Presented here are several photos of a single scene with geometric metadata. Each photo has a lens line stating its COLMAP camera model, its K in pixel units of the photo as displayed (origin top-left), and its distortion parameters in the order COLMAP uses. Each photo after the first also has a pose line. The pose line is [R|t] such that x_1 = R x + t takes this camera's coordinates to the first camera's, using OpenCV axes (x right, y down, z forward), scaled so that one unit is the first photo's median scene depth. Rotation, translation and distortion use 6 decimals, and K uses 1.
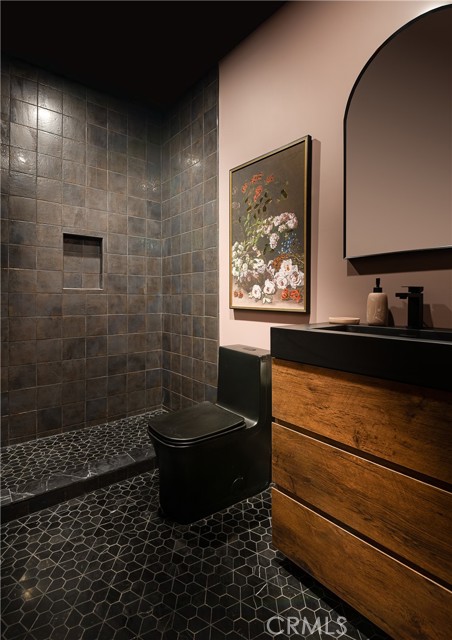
lens RADIAL K [[319.6, 0, 226.0], [0, 319.6, 303.0], [0, 0, 1]] dist [0.001323, -0.020799]
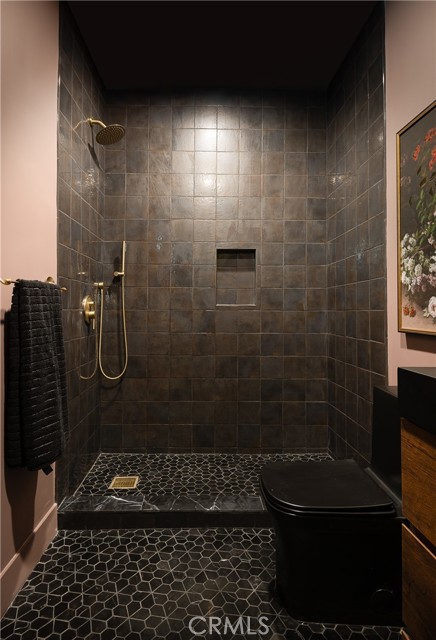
lens RADIAL K [[357.6, 0, 216.6], [0, 357.6, 307.0], [0, 0, 1]] dist [0.019920, -0.023866]
pose [[0.775812, -0.006933, -0.630927, 0.186682], [-0.010522, 0.999658, -0.023923, -0.012558], [0.630877, 0.025198, 0.775474, 0.145336]]
